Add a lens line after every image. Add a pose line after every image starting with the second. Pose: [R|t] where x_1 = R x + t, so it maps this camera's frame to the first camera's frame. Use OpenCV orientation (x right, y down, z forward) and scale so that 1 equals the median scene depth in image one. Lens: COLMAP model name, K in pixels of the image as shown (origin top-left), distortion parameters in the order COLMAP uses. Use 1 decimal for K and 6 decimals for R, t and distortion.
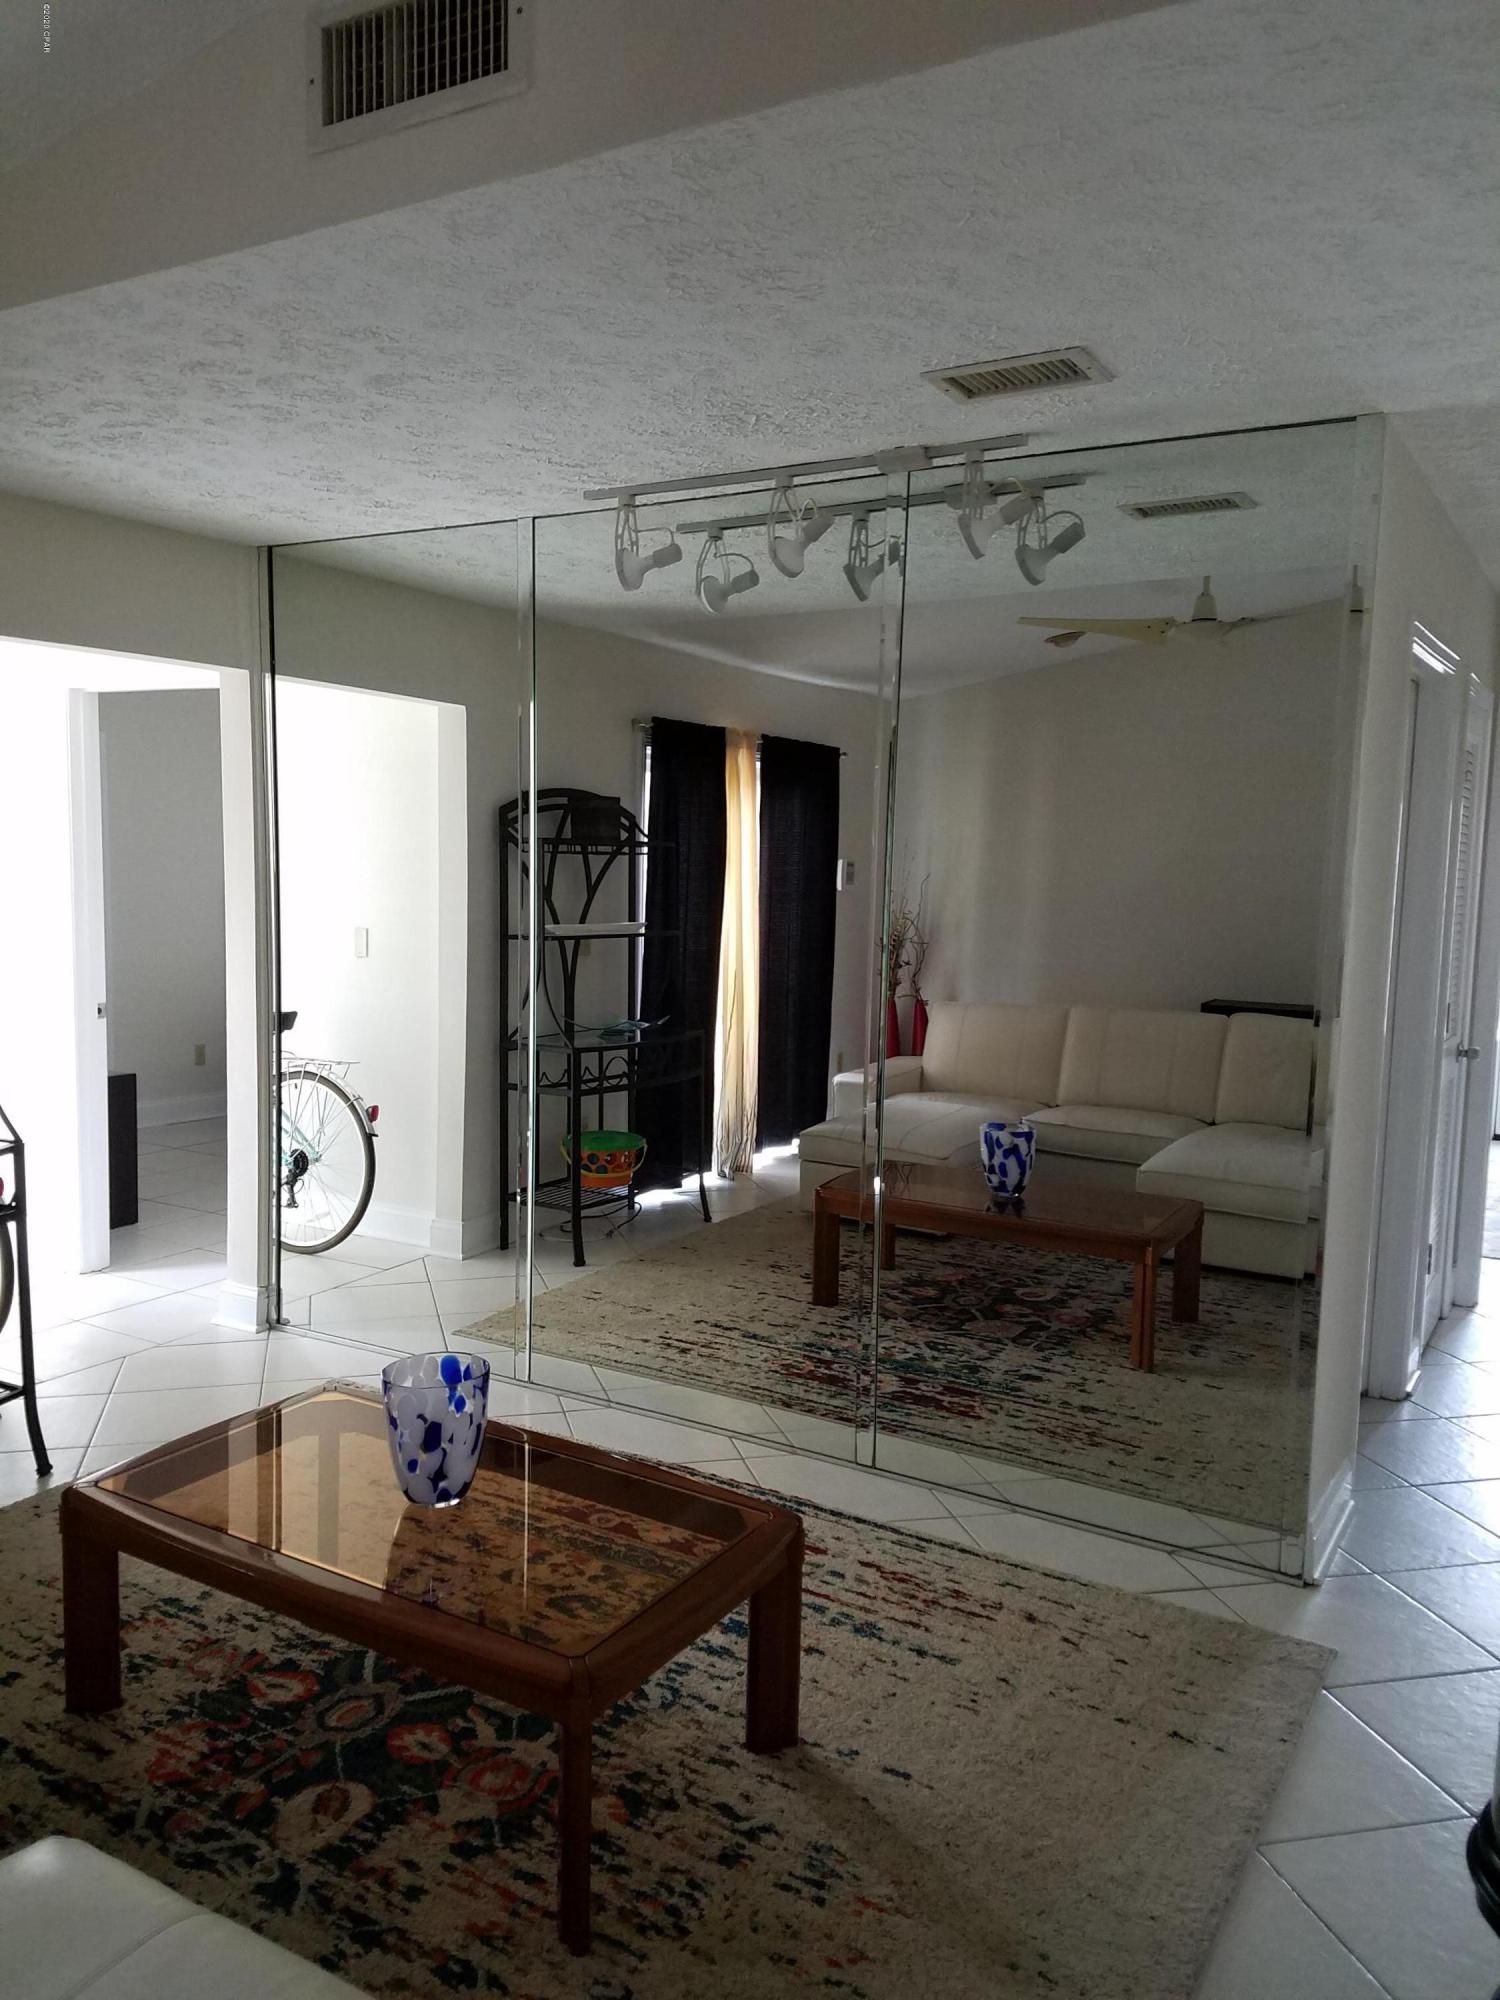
lens RADIAL K [[1555.5, 0, 721.0], [0, 1555.5, 1010.0], [0, 0, 1]] dist [0.109593, -0.005733]
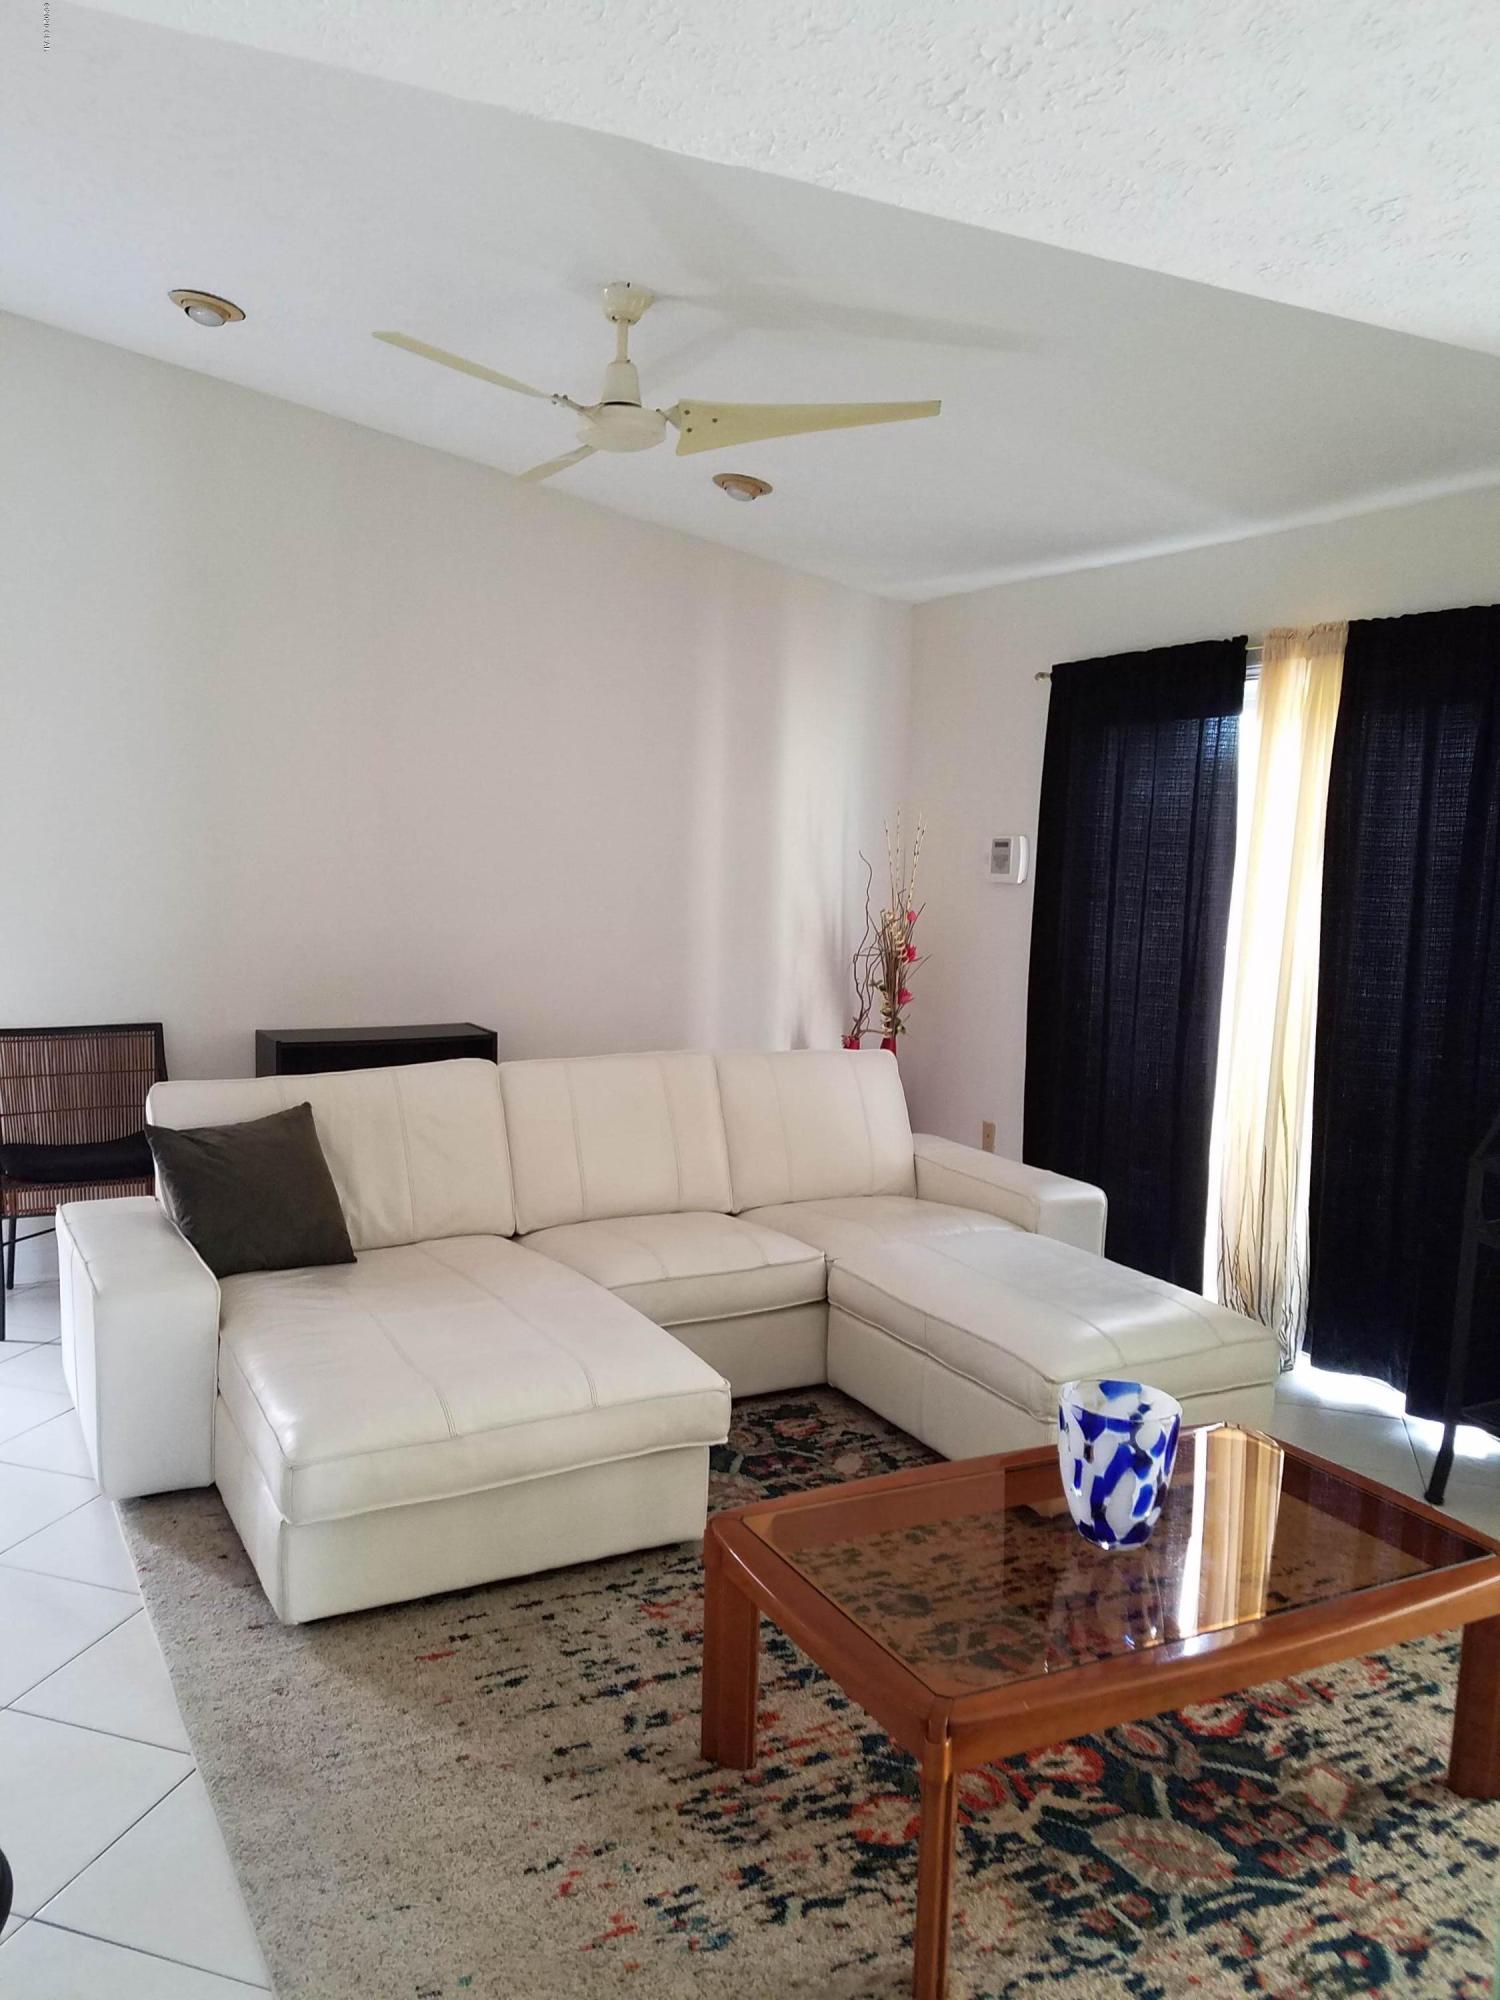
lens RADIAL K [[1555.5, 0, 721.0], [0, 1555.5, 1010.0], [0, 0, 1]] dist [0.109593, -0.005733]
pose [[-0.495117, 0.062152, -0.866600, 0.776181], [-0.133648, 0.980118, 0.146650, -0.105010], [0.858485, 0.188428, -0.476967, 1.289980]]
